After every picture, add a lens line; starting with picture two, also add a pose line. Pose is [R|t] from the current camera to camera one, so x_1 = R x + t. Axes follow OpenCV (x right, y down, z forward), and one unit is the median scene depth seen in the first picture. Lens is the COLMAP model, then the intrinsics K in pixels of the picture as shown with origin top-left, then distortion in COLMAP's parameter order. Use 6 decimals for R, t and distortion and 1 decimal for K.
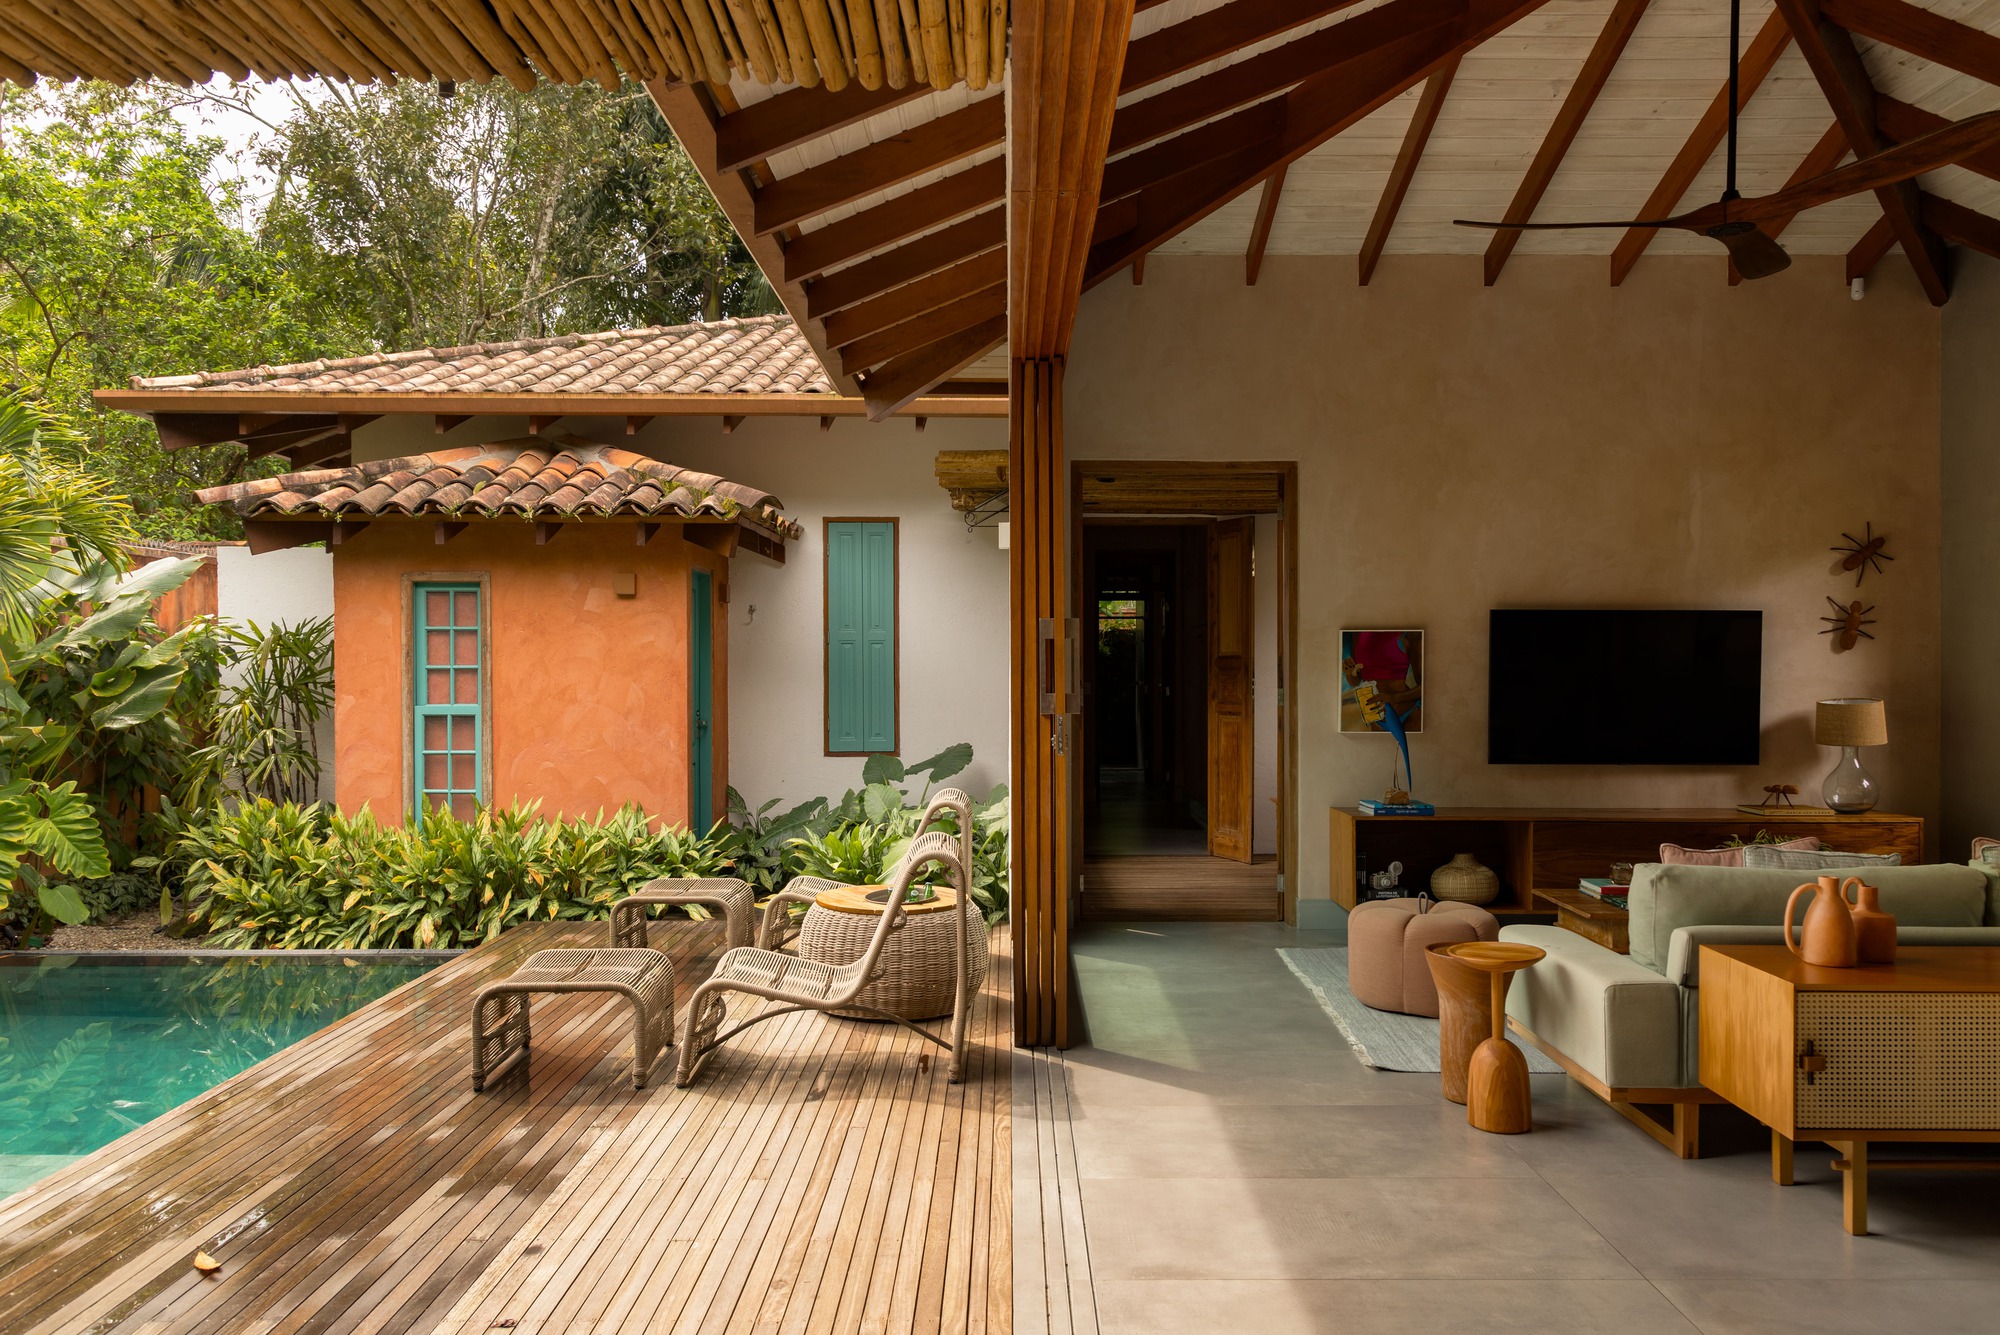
lens RADIAL K [[1405.8, 0, 1067.9], [0, 1405.8, 669.5], [0, 0, 1]] dist [0.006549, 0.004659]
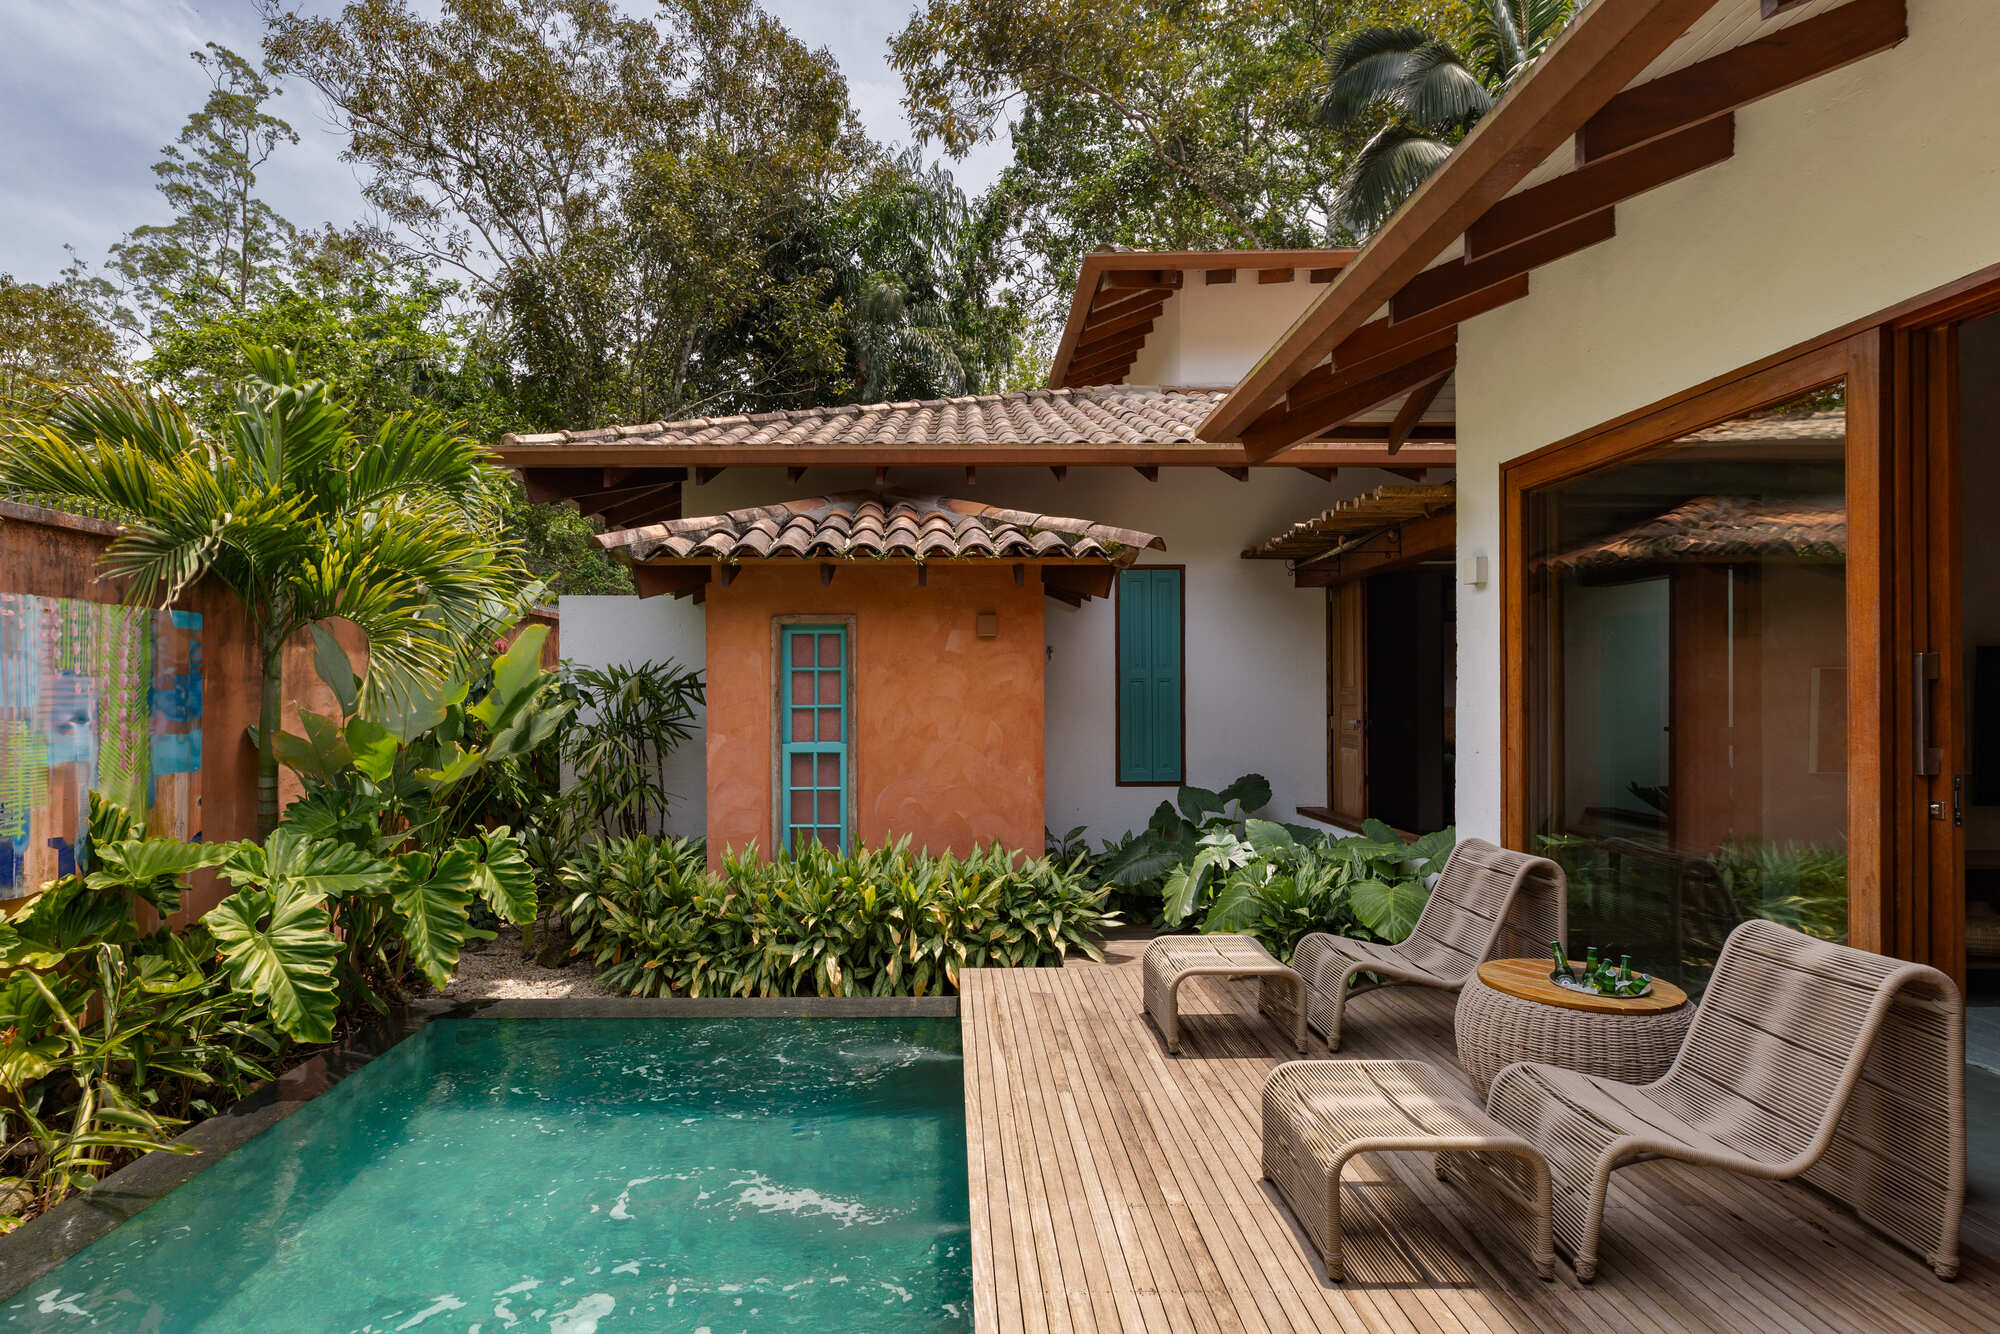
lens RADIAL K [[1038.3, 0, 994.9], [0, 1038.3, 684.8], [0, 0, 1]] dist [-0.006929, -0.000456]
pose [[0.999987, -0.004859, -0.001647, -0.304942], [0.004834, 0.999876, -0.014969, -0.005578], [0.001719, 0.014961, 0.999887, 0.232413]]
